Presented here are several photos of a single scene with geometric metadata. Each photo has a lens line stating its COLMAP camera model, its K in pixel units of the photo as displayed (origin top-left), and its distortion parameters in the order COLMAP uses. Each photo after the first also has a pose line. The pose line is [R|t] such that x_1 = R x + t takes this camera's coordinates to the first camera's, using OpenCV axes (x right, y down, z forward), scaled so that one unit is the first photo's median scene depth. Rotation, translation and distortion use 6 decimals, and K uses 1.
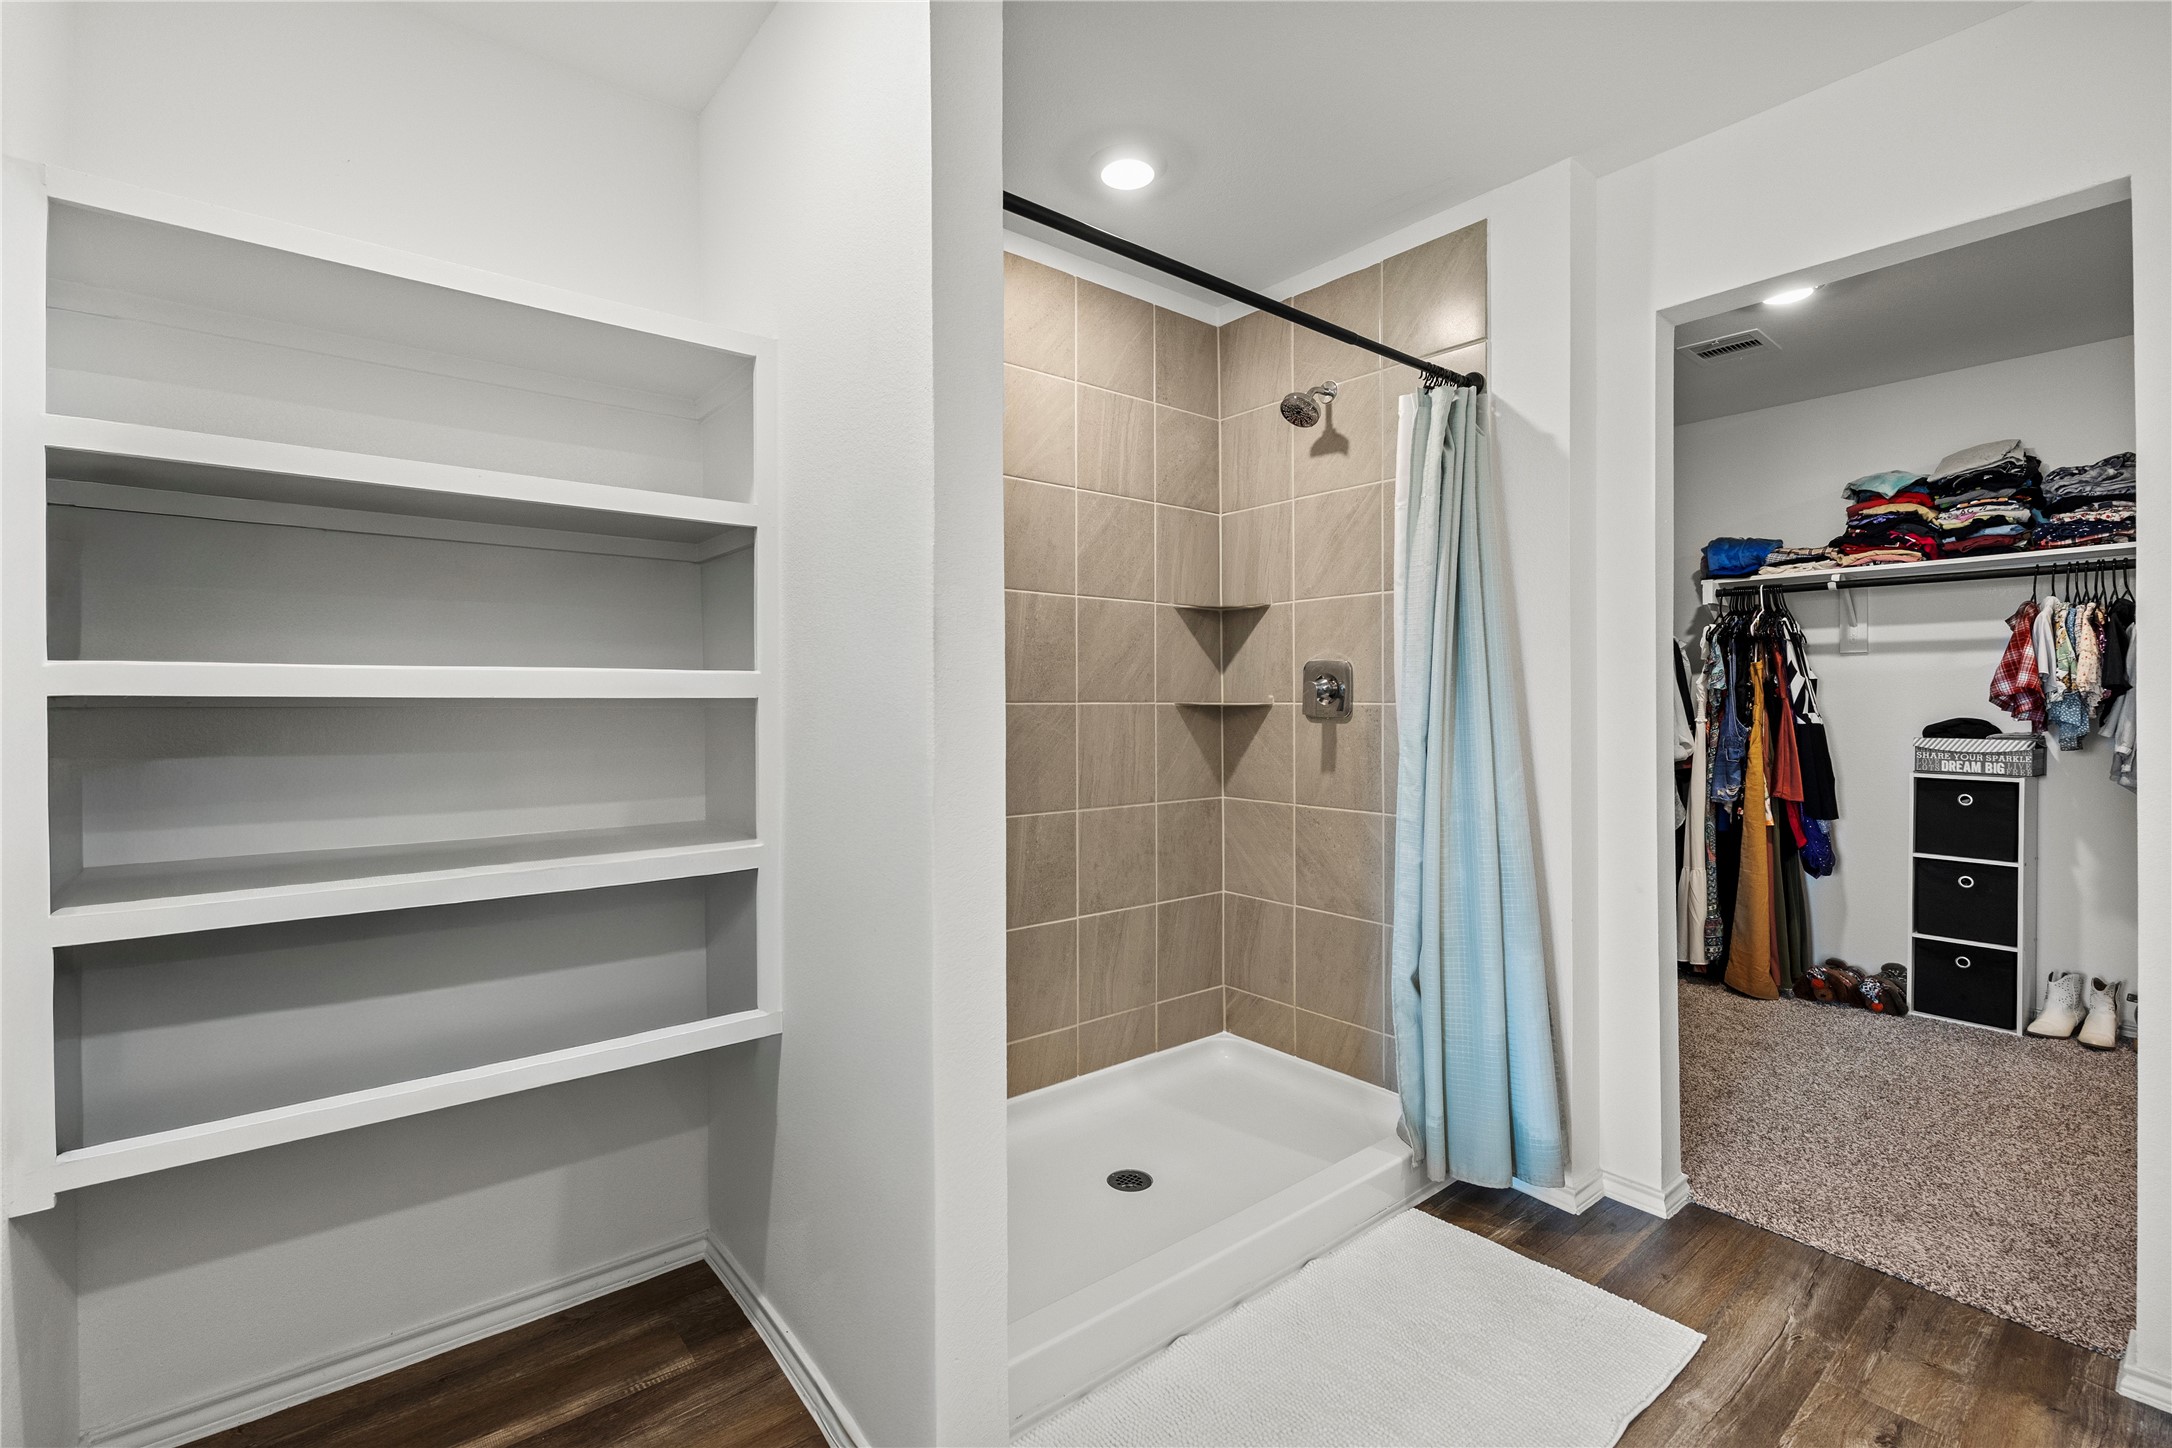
lens RADIAL K [[956.8, 0, 1064.4], [0, 956.8, 705.0], [0, 0, 1]] dist [-0.003660, 0.001406]
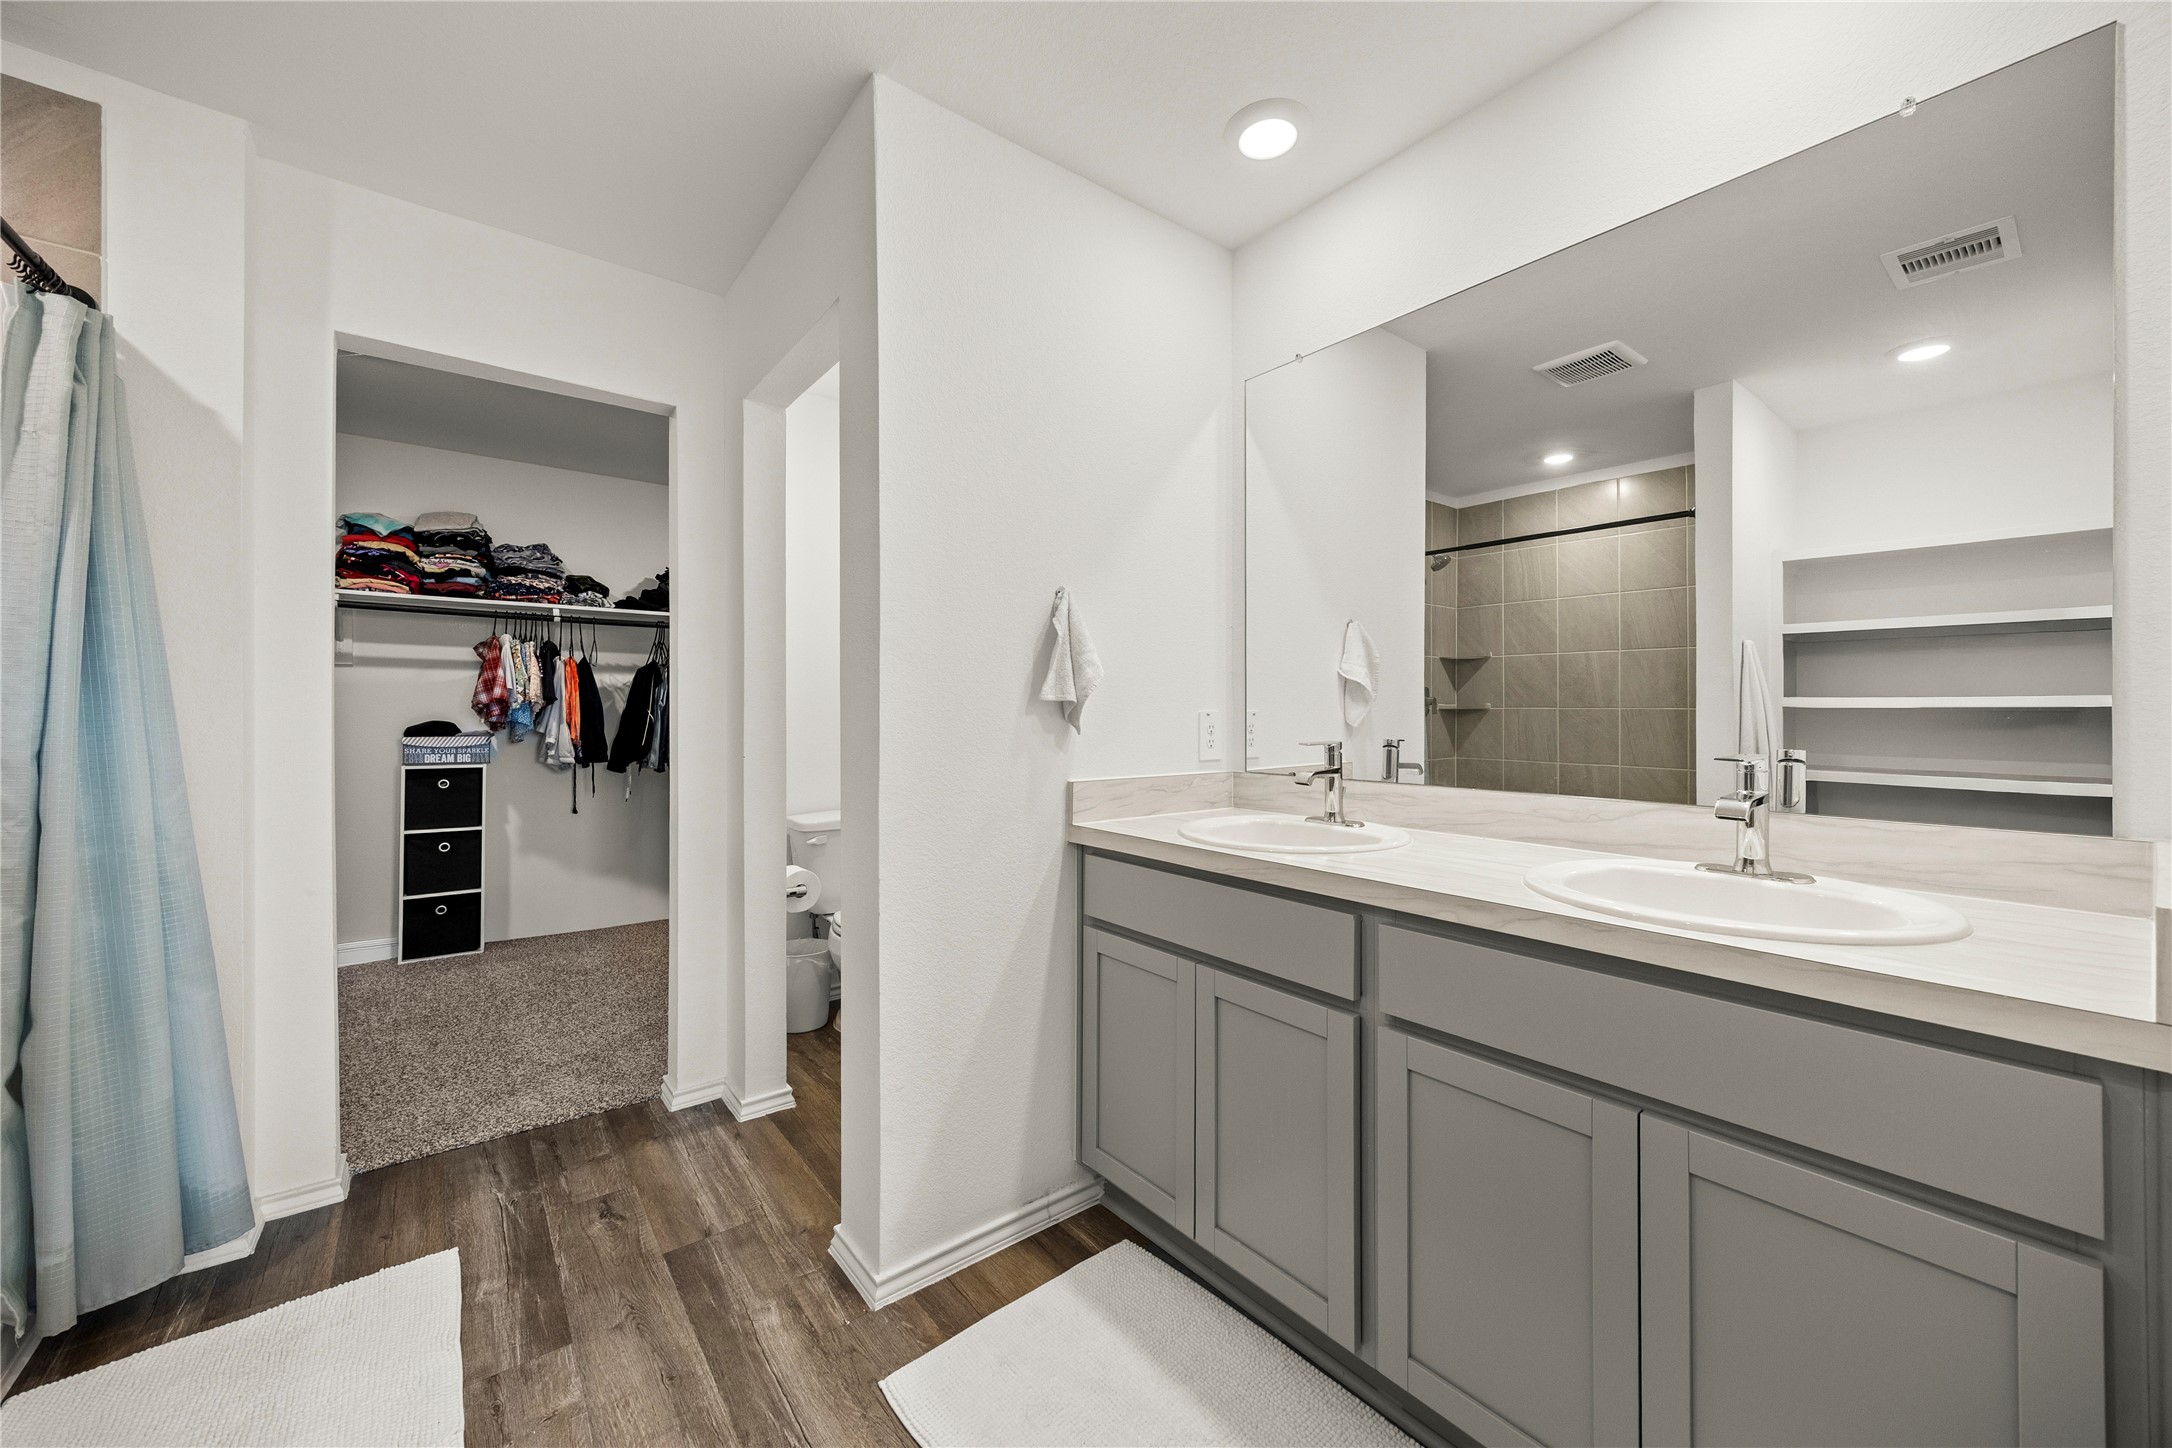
lens RADIAL K [[816.5, 0, 1118.2], [0, 816.5, 713.8], [0, 0, 1]] dist [0.002844, 0.000049]
pose [[-0.019643, -0.001770, 0.999805, -0.191064], [-0.003700, 0.999992, 0.001698, -0.001181], [-0.999800, -0.003666, -0.019649, 0.111548]]
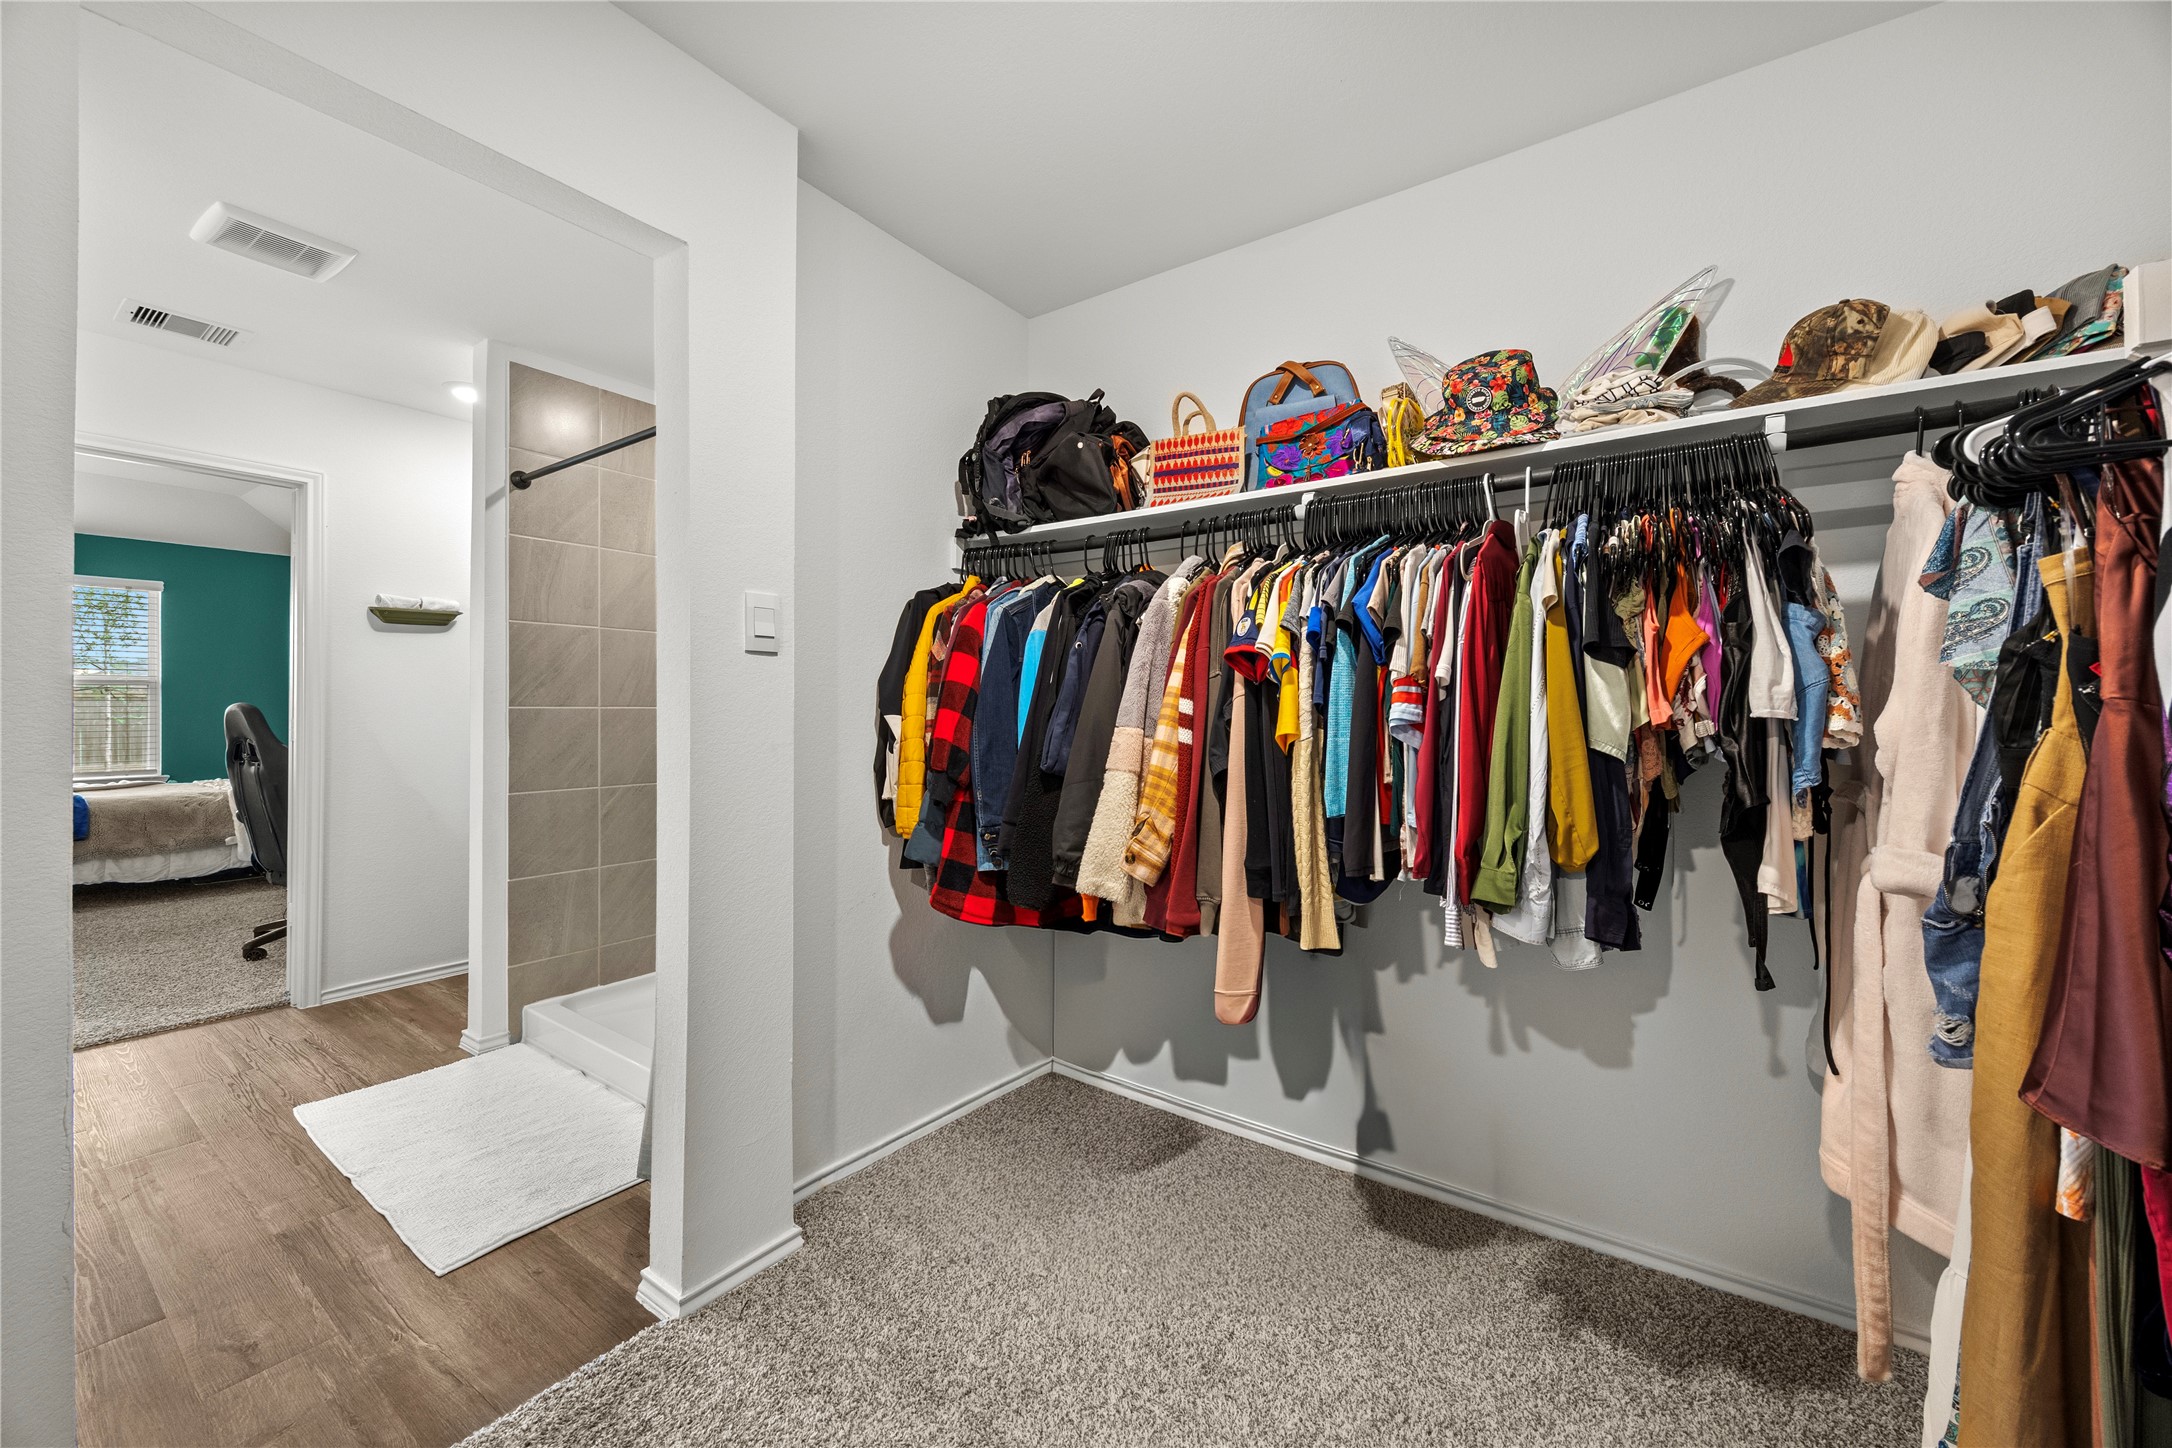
lens RADIAL K [[816.5, 0, 1082.5], [0, 816.5, 711.5], [0, 0, 1]] dist [0.002844, 0.000049]
pose [[0.282339, 0.001304, -0.959314, 0.975622], [-0.008396, 0.999964, -0.001111, -0.002045], [0.959278, 0.008368, 0.282340, 0.782189]]
